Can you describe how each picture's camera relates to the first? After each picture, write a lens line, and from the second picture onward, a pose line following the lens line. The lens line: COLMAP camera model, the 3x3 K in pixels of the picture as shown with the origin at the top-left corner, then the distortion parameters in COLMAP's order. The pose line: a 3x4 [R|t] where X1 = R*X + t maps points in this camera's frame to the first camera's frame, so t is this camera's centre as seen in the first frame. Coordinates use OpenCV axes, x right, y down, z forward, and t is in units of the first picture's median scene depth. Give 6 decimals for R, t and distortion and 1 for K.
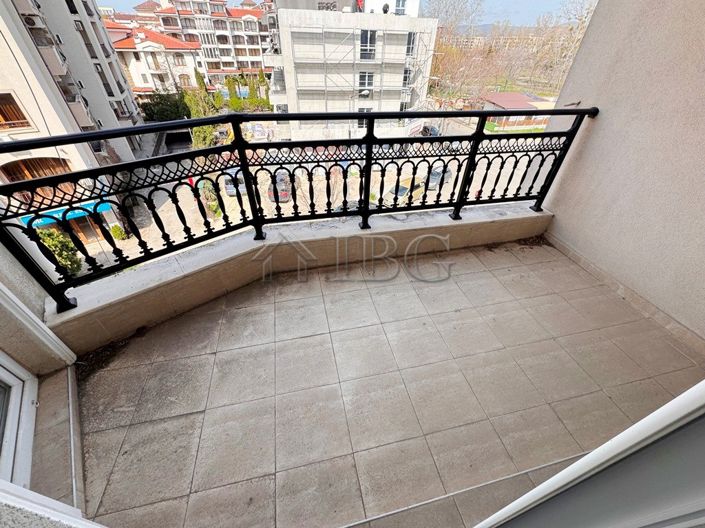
lens RADIAL K [[279.4, 0, 352.5], [0, 279.4, 264.0], [0, 0, 1]] dist [-0.002851, -0.000189]
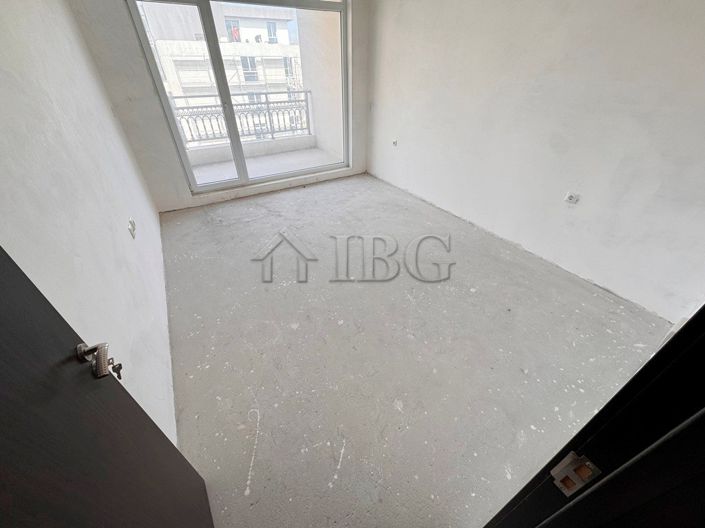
lens RADIAL K [[279.4, 0, 352.5], [0, 279.4, 264.0], [0, 0, 1]] dist [-0.002851, -0.000189]
pose [[0.950138, -0.203847, 0.235976, 0.022428], [0.215617, 0.976160, -0.024910, 0.104710], [-0.225272, 0.074548, 0.971440, -0.134287]]
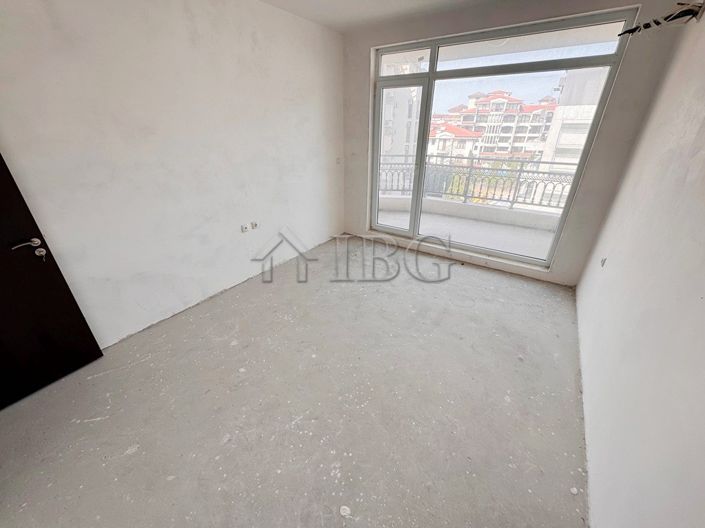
lens RADIAL K [[279.4, 0, 352.5], [0, 279.4, 264.0], [0, 0, 1]] dist [-0.002851, -0.000189]
pose [[0.680576, 0.301043, -0.667974, 0.104496], [-0.445262, 0.893960, -0.050771, 0.079844], [0.581858, 0.331977, 0.742451, -0.104464]]
